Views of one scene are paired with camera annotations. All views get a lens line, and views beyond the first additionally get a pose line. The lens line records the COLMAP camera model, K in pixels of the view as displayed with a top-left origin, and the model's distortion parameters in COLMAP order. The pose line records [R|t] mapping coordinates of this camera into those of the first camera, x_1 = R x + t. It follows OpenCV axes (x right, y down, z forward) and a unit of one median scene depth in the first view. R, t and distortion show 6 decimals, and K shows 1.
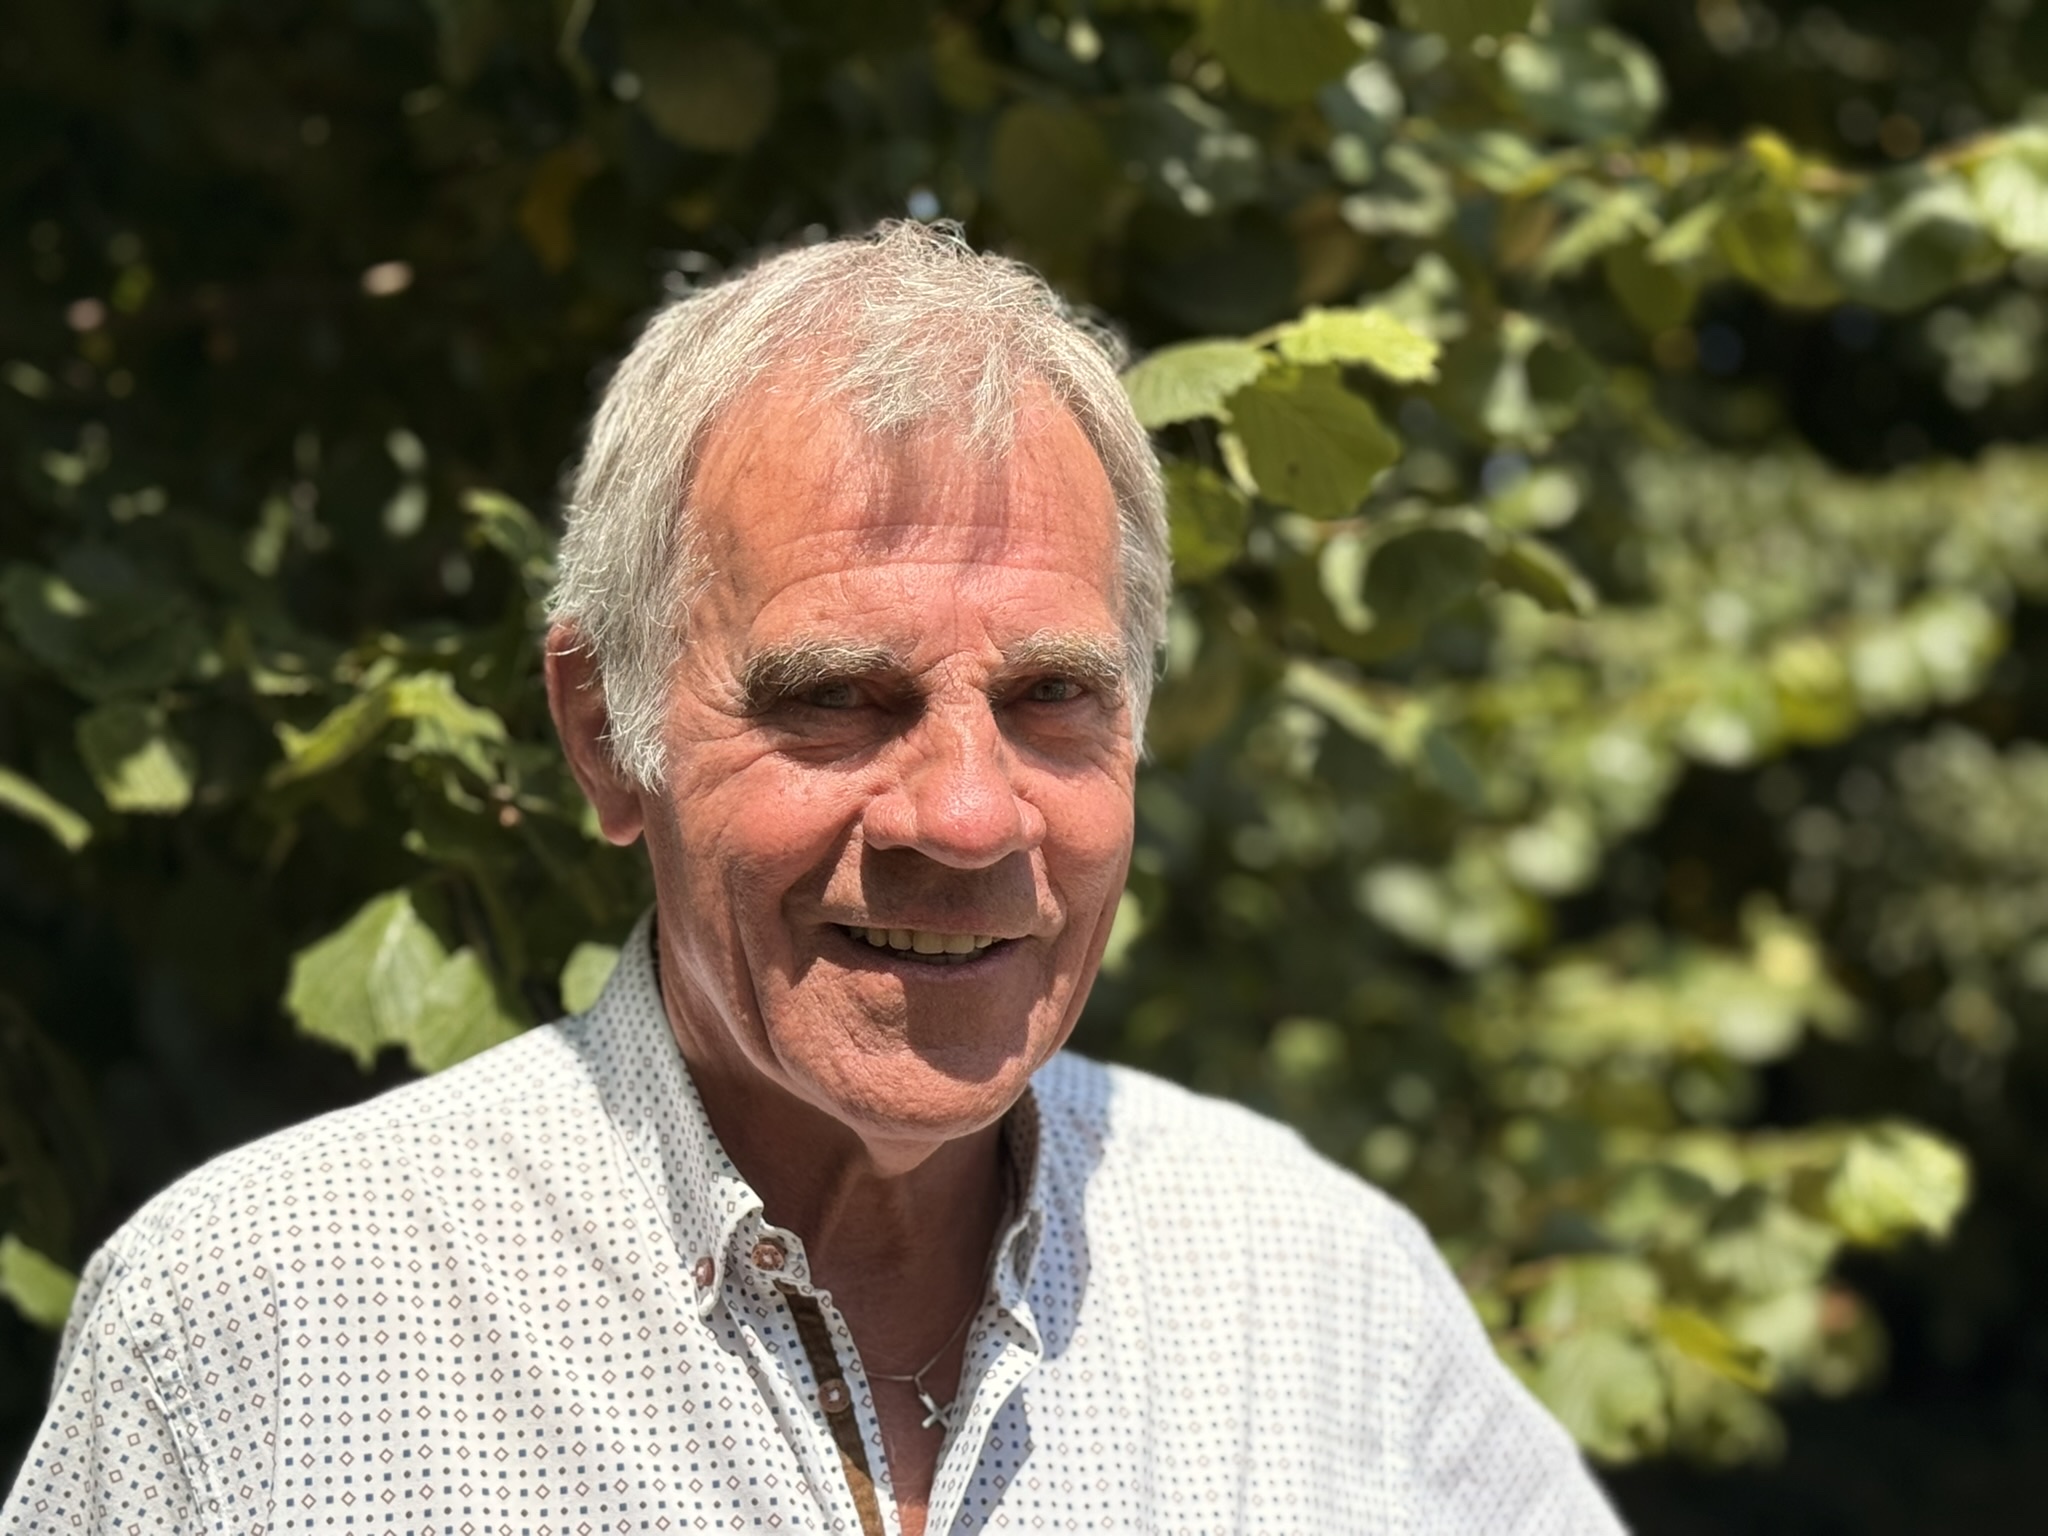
lens RADIAL K [[4042.4, 0, 1024.0], [0, 4042.4, 768.0], [0, 0, 1]] dist [0.531933, -6.586084]
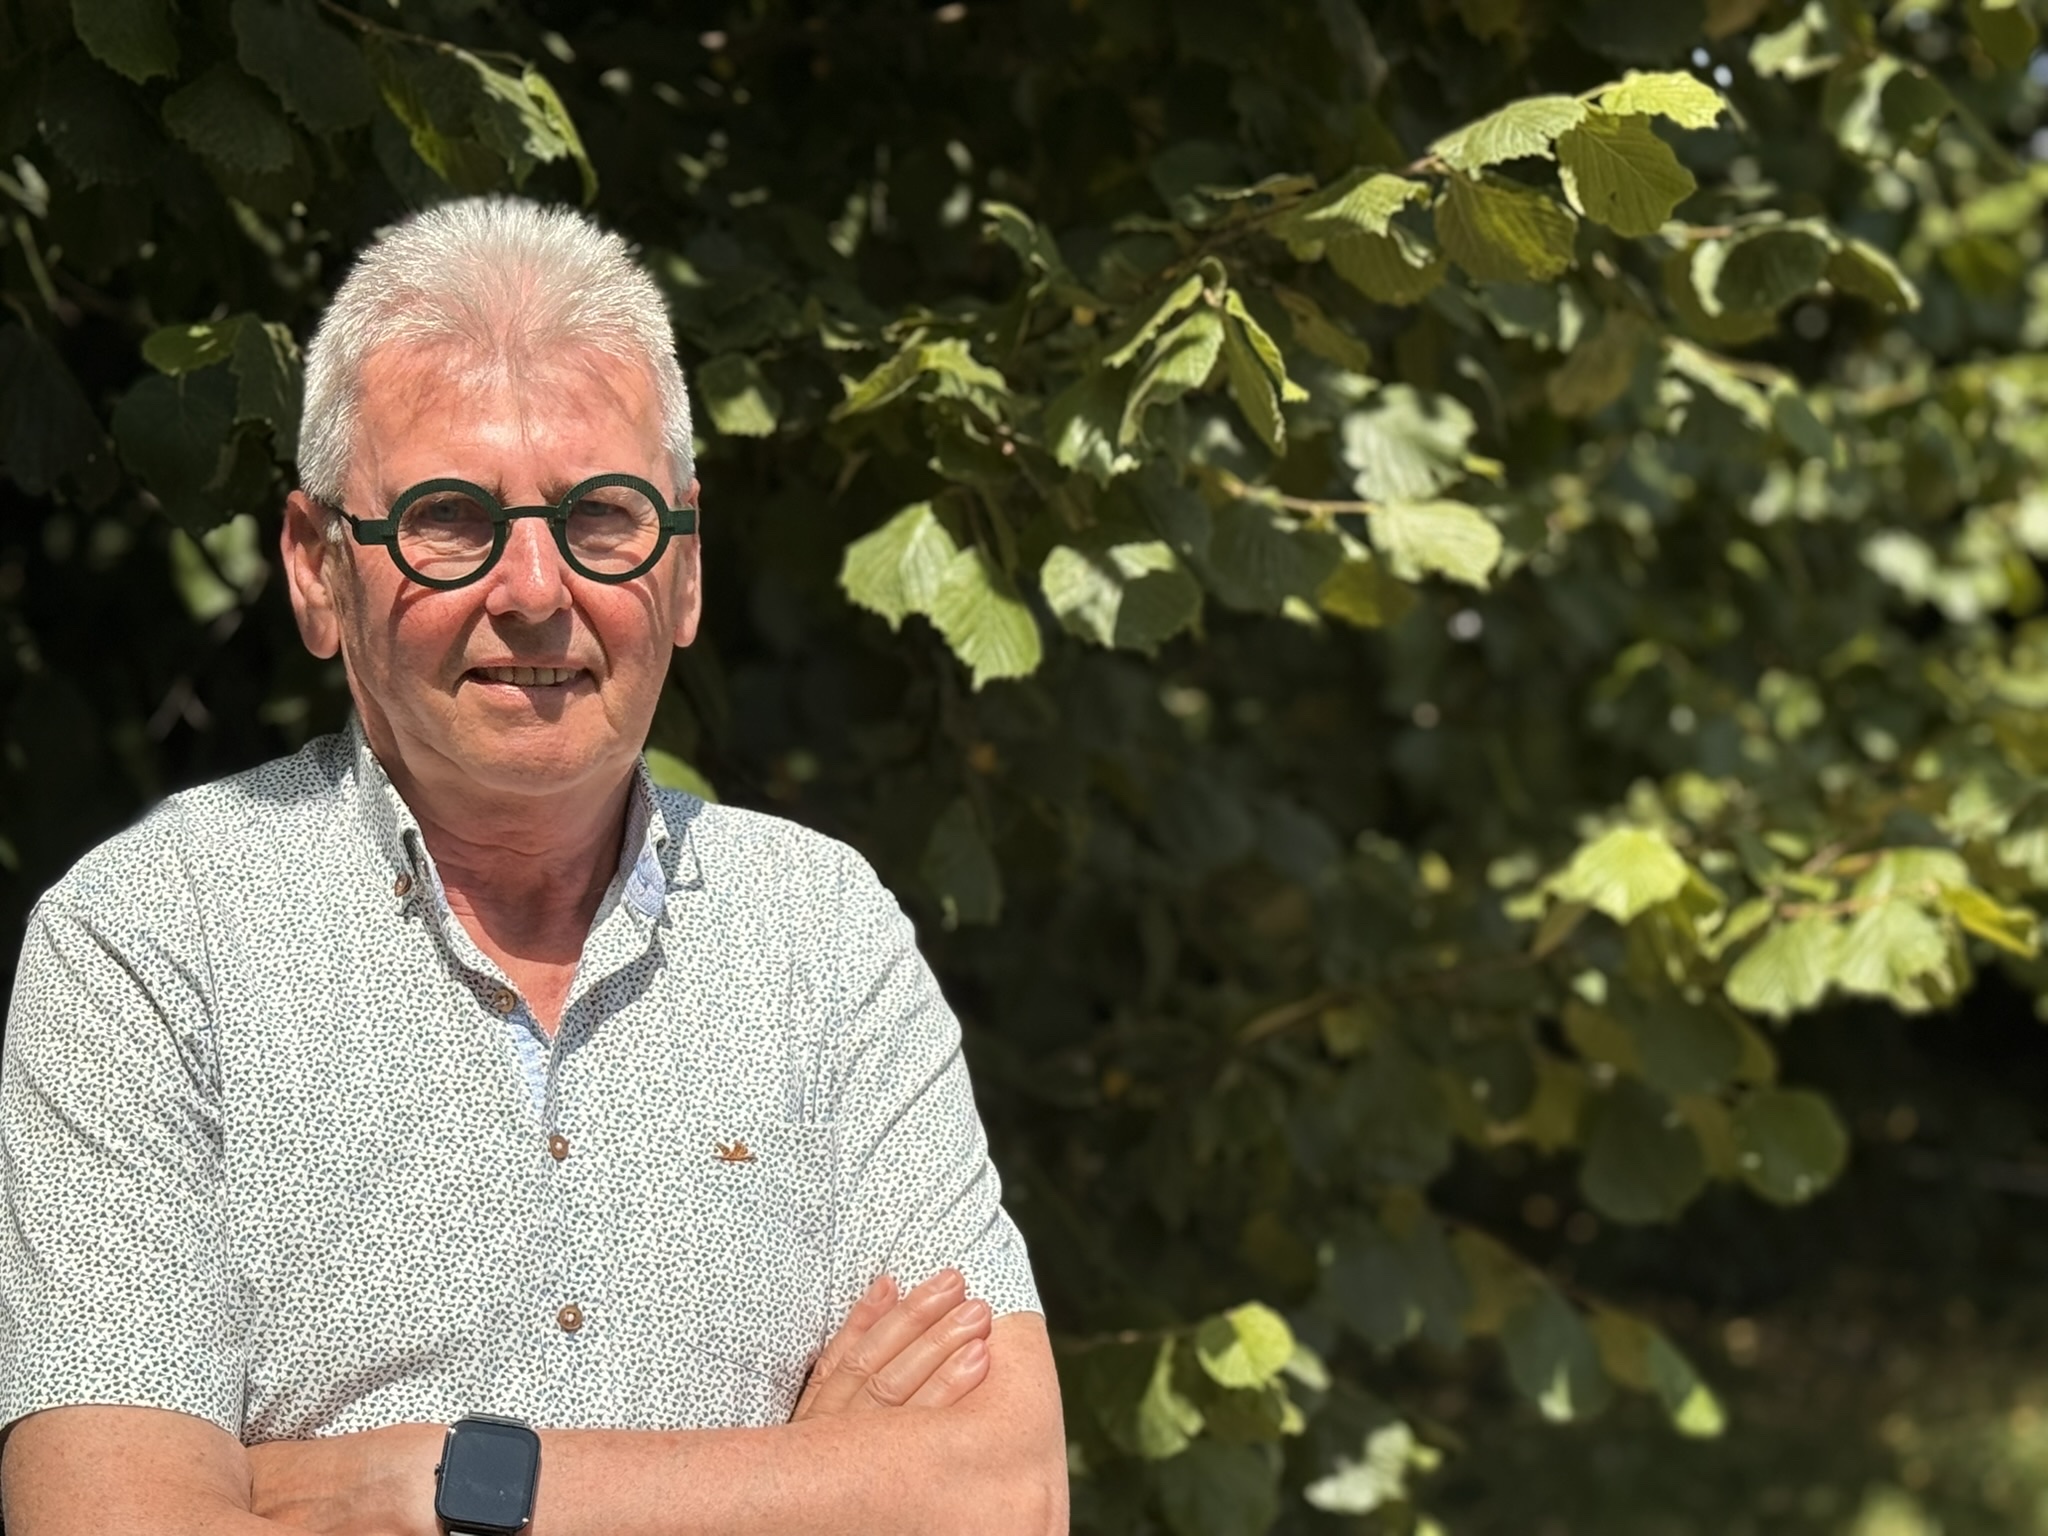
lens RADIAL K [[4042.4, 0, 1024.0], [0, 4042.4, 768.0], [0, 0, 1]] dist [0.531933, -6.586084]
pose [[0.987301, 0.043705, -0.152733, 0.085038], [-0.030755, 0.995807, 0.086150, 0.001489], [0.155858, -0.080359, 0.984505, -0.311711]]
